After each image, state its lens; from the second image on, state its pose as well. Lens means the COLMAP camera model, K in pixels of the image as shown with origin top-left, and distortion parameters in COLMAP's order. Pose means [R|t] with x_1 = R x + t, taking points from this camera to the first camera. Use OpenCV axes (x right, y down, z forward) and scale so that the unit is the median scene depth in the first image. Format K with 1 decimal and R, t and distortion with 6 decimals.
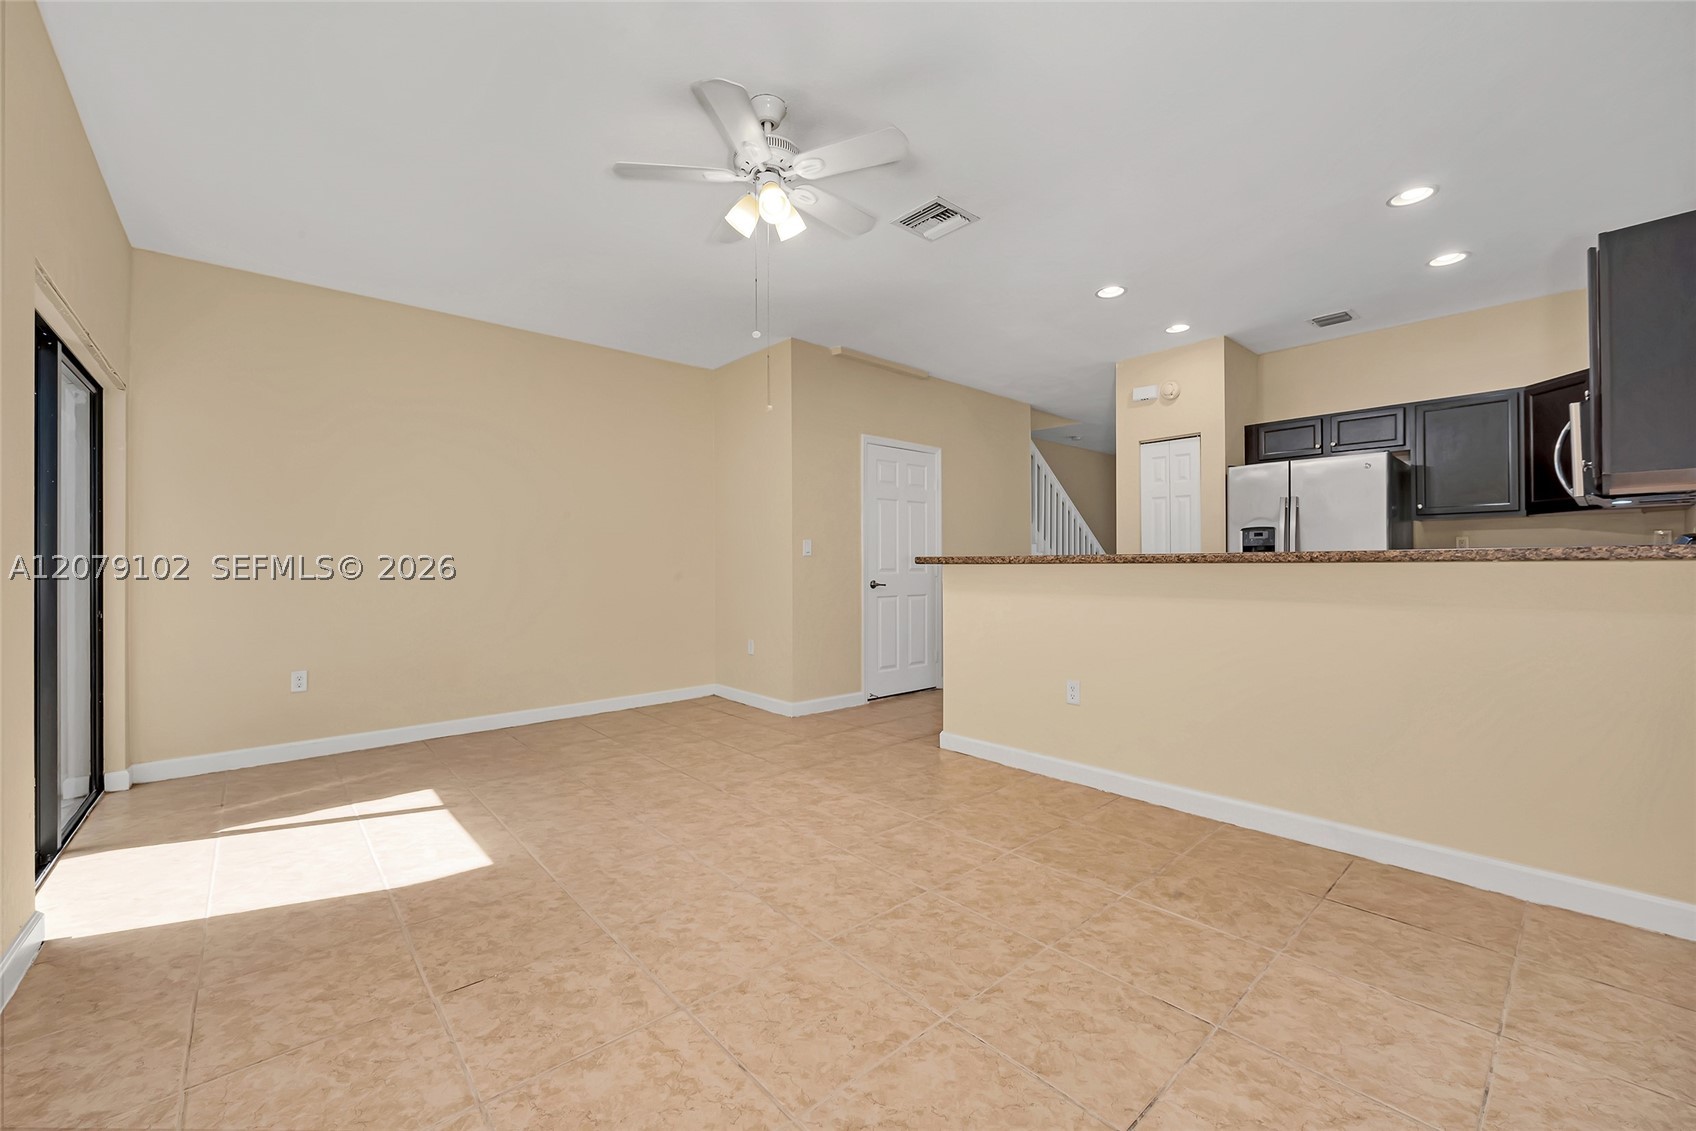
lens RADIAL K [[671.8, 0, 837.5], [0, 671.8, 558.4], [0, 0, 1]] dist [0.000601, 0.000460]
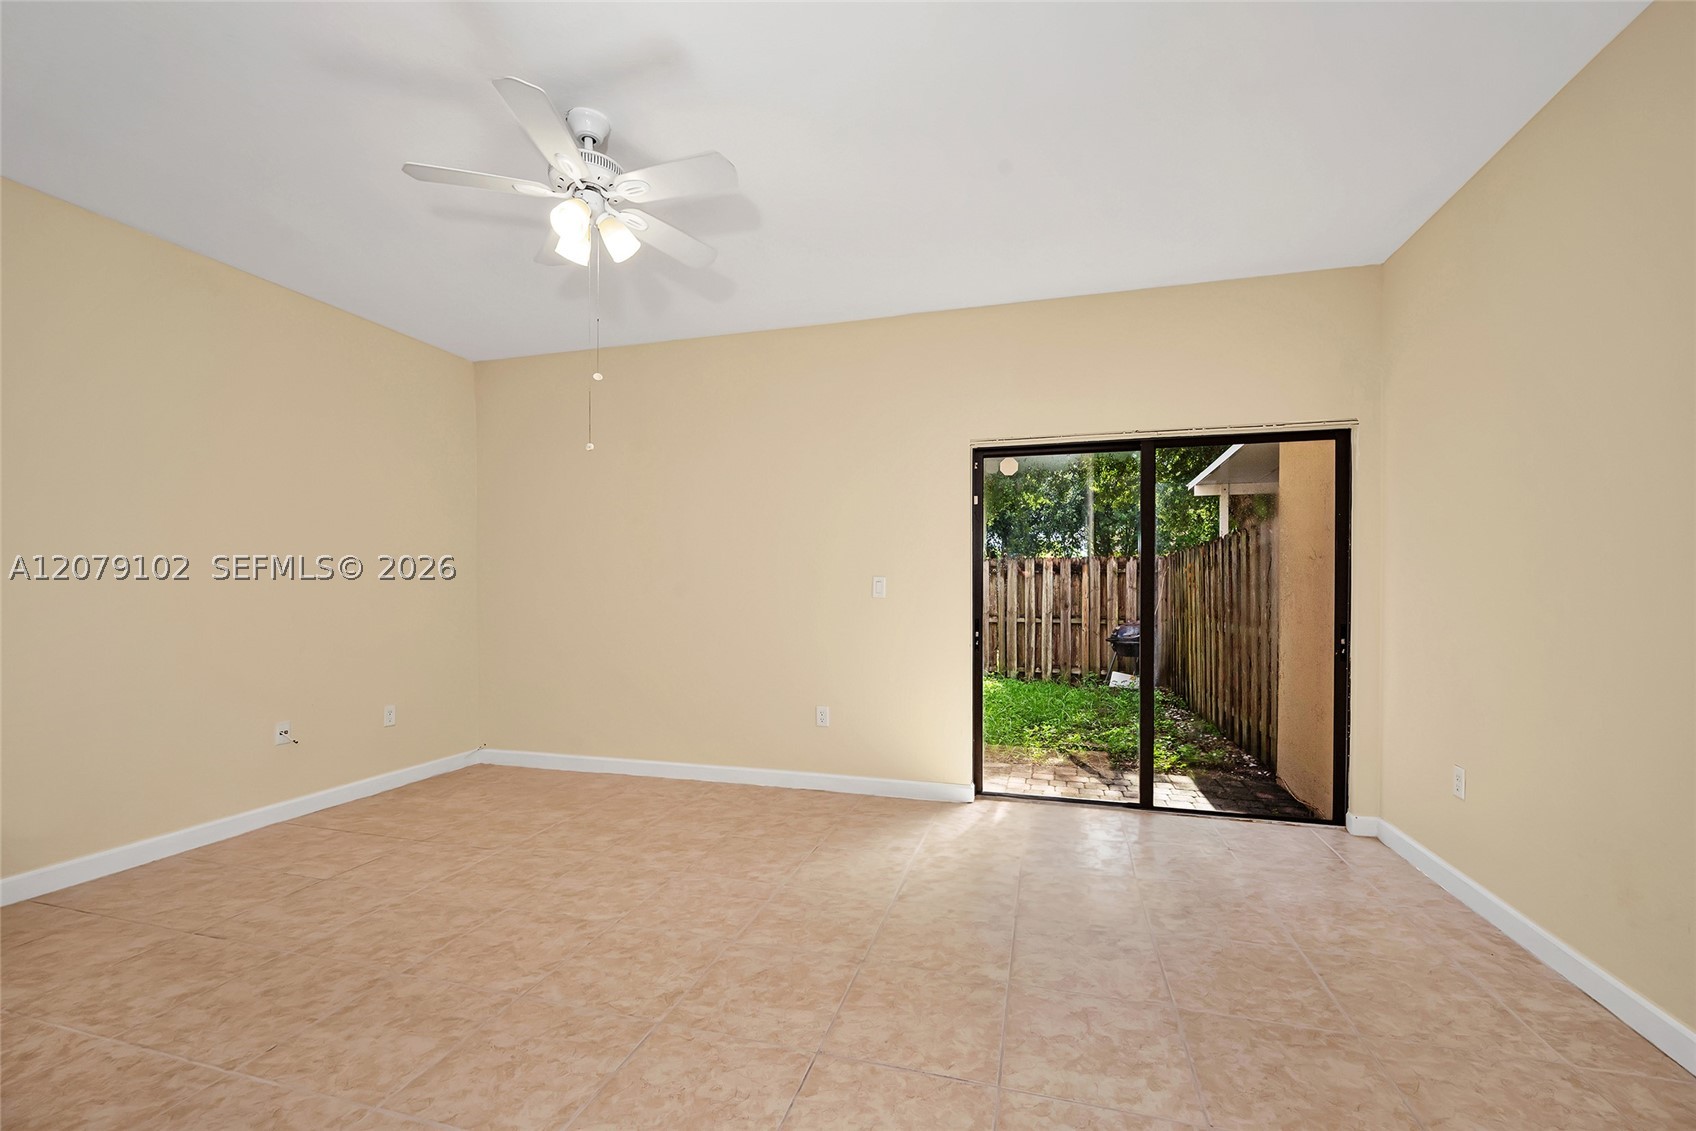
lens RADIAL K [[690.4, 0, 844.6], [0, 690.4, 593.2], [0, 0, 1]] dist [-0.002724, 0.000489]
pose [[-0.836579, 0.008198, -0.547785, 0.125458], [0.009589, 0.999954, 0.000320, -0.013611], [0.547762, -0.004985, -0.836619, 1.918795]]
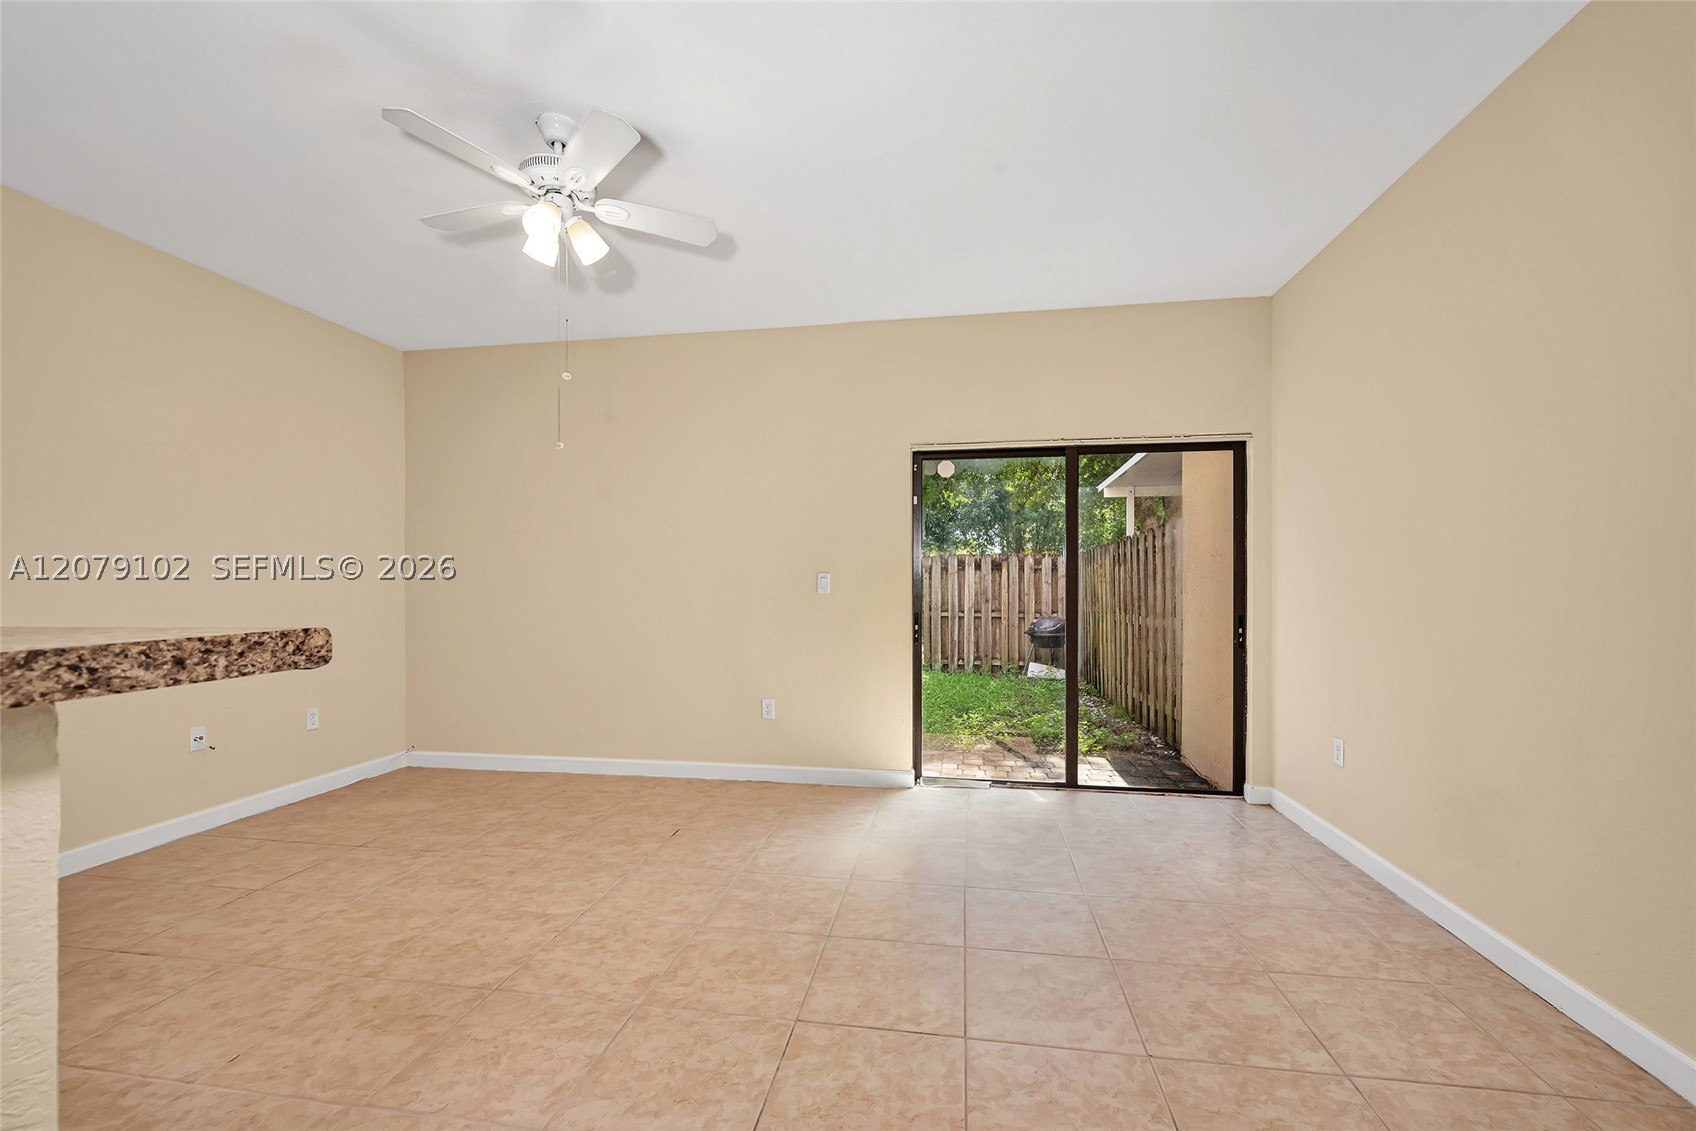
lens RADIAL K [[686.2, 0, 842.1], [0, 686.2, 585.6], [0, 0, 1]] dist [-0.001729, 0.000173]
pose [[-0.769137, 0.007489, -0.639040, 0.200572], [0.012403, 0.999918, -0.003210, -0.014427], [0.638964, -0.010395, -0.769166, 1.922232]]
